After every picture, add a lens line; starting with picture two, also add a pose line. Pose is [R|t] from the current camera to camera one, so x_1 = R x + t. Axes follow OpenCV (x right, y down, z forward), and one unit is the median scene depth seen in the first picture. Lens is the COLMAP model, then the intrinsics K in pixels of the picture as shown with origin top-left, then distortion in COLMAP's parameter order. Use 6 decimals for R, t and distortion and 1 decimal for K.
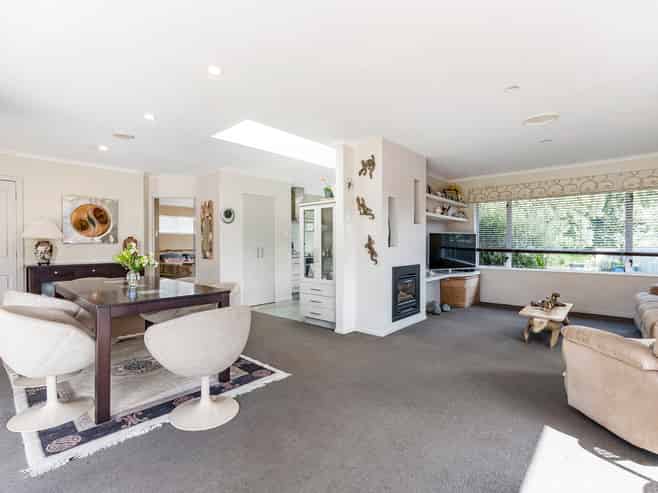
lens RADIAL K [[324.4, 0, 331.3], [0, 324.4, 248.5], [0, 0, 1]] dist [-0.003271, -0.000387]
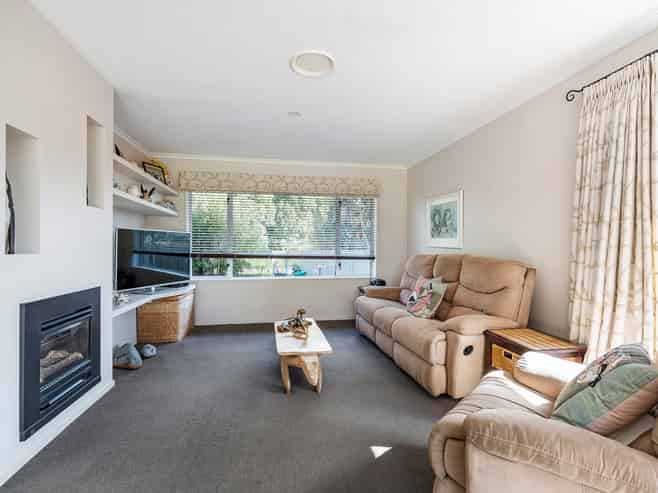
lens RADIAL K [[324.4, 0, 331.3], [0, 324.4, 248.5], [0, 0, 1]] dist [-0.003271, -0.000387]
pose [[0.621046, 0.002292, 0.783770, 0.081179], [0.006496, 0.999946, -0.008071, -0.003986], [-0.783747, 0.010104, 0.620998, 0.325344]]
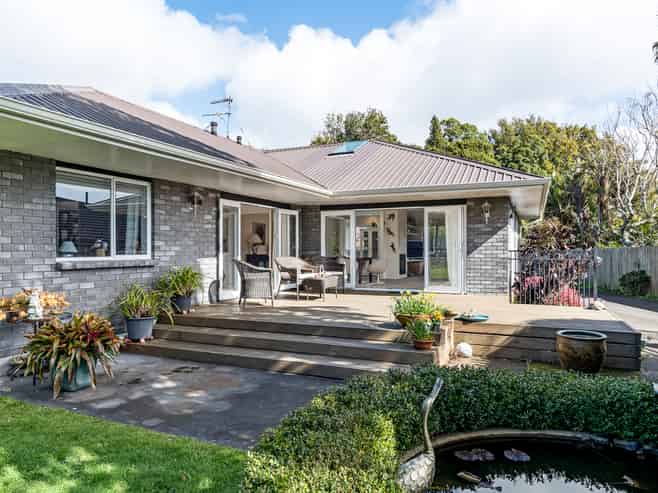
lens RADIAL K [[438.4, 0, 329.0], [0, 438.4, 246.5], [0, 0, 1]] dist [-0.000016, -0.000014]
pose [[0.956208, -0.001445, 0.292684, -1.030636], [0.007641, 0.999770, -0.020027, 0.045135], [-0.292588, 0.021387, 0.955999, -1.648111]]
